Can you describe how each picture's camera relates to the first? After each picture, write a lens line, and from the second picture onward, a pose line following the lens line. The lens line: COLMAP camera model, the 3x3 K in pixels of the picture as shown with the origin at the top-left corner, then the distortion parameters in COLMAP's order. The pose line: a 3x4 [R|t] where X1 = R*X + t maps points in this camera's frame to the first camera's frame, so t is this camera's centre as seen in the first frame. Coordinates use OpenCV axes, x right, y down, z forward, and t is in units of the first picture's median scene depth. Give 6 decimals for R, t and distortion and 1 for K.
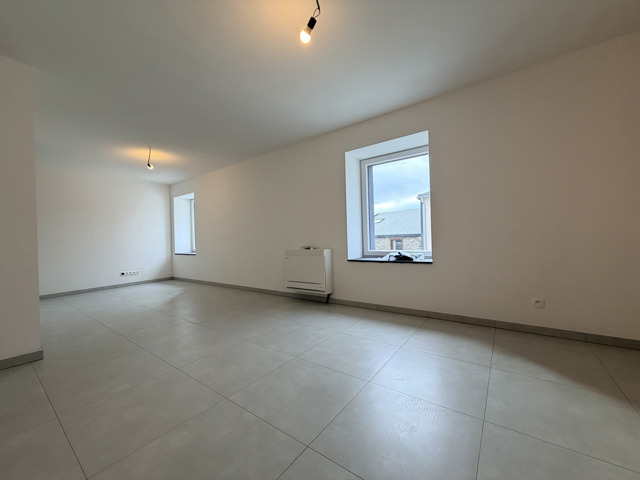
lens RADIAL K [[256.8, 0, 317.4], [0, 256.8, 240.0], [0, 0, 1]] dist [0.003444, 0.000071]
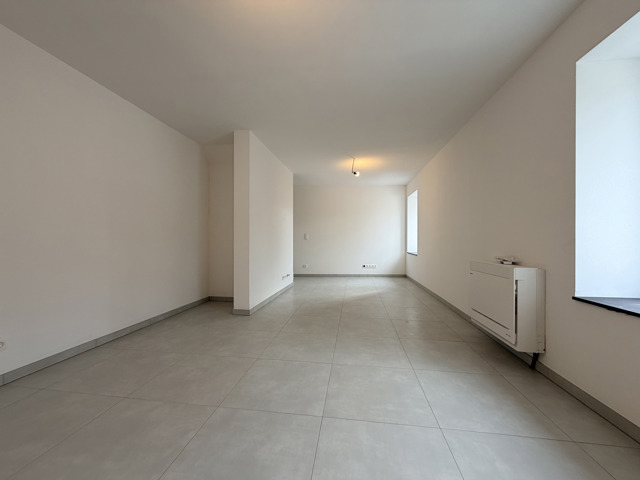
lens RADIAL K [[256.8, 0, 318.6], [0, 256.8, 239.9], [0, 0, 1]] dist [0.003444, 0.000071]
pose [[0.480096, 0.031174, -0.876662, 0.254799], [-0.017802, 0.999509, 0.025793, -0.024029], [0.877035, 0.003224, 0.480415, 0.319042]]
